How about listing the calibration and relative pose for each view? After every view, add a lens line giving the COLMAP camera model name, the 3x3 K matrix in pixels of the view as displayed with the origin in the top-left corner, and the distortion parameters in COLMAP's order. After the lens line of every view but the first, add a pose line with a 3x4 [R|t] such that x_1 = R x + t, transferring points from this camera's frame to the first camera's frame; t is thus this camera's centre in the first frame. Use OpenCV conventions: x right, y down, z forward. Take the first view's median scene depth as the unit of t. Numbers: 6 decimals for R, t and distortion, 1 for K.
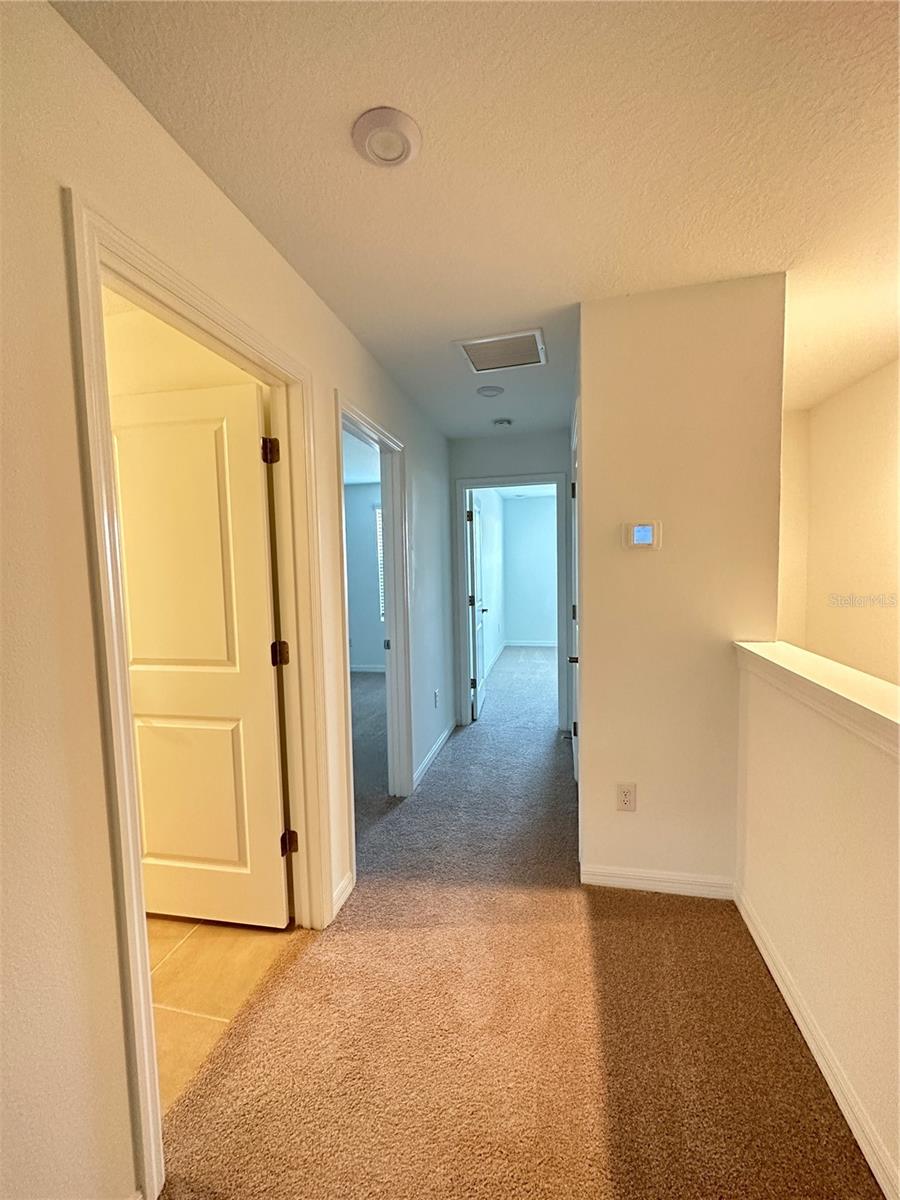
lens RADIAL K [[484.8, 0, 450.0], [0, 484.8, 600.0], [0, 0, 1]] dist [0.009460, -0.000130]
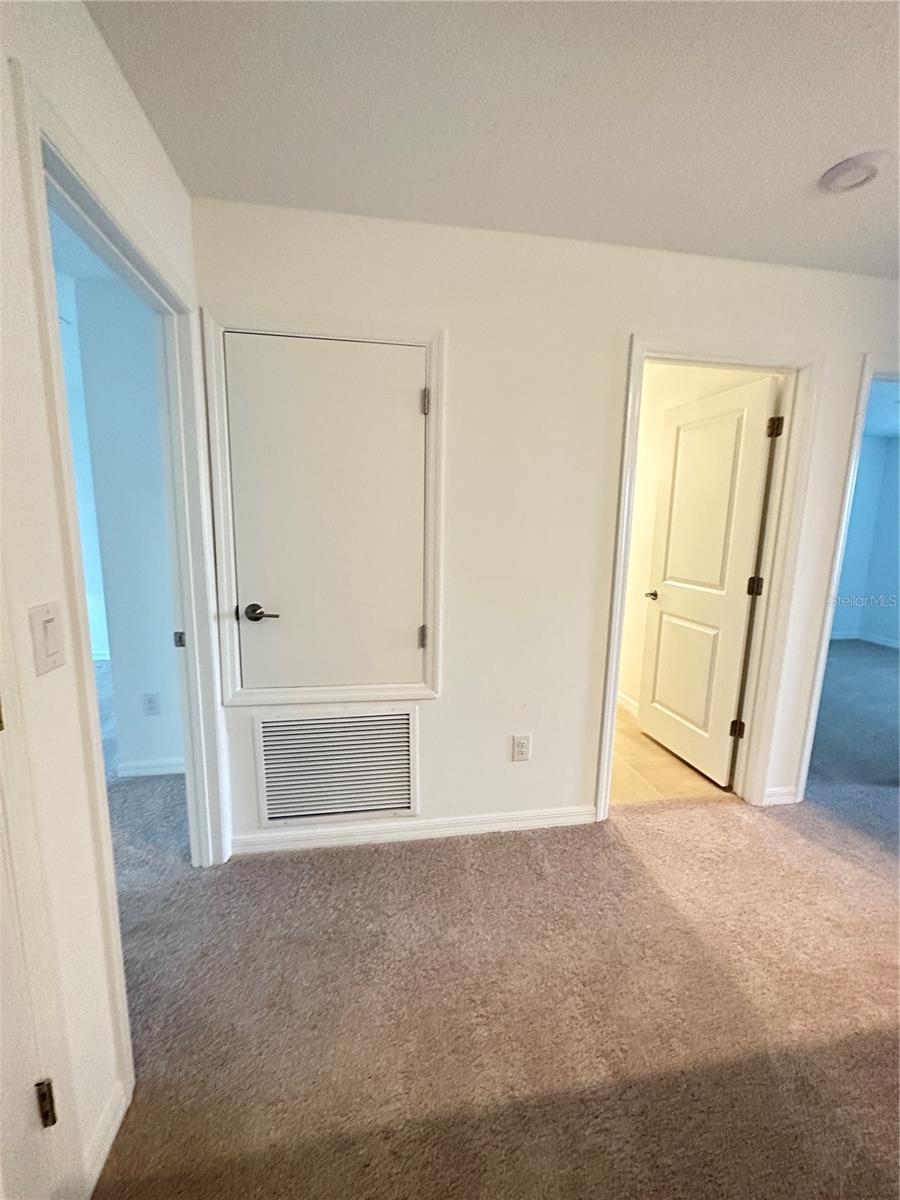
lens RADIAL K [[472.8, 0, 450.0], [0, 472.8, 600.0], [0, 0, 1]] dist [-0.006586, -0.000078]
pose [[0.384559, 0.185703, -0.904228, 0.479630], [-0.102601, 0.982085, 0.158057, 0.030325], [0.917381, 0.031992, 0.396723, -0.250307]]
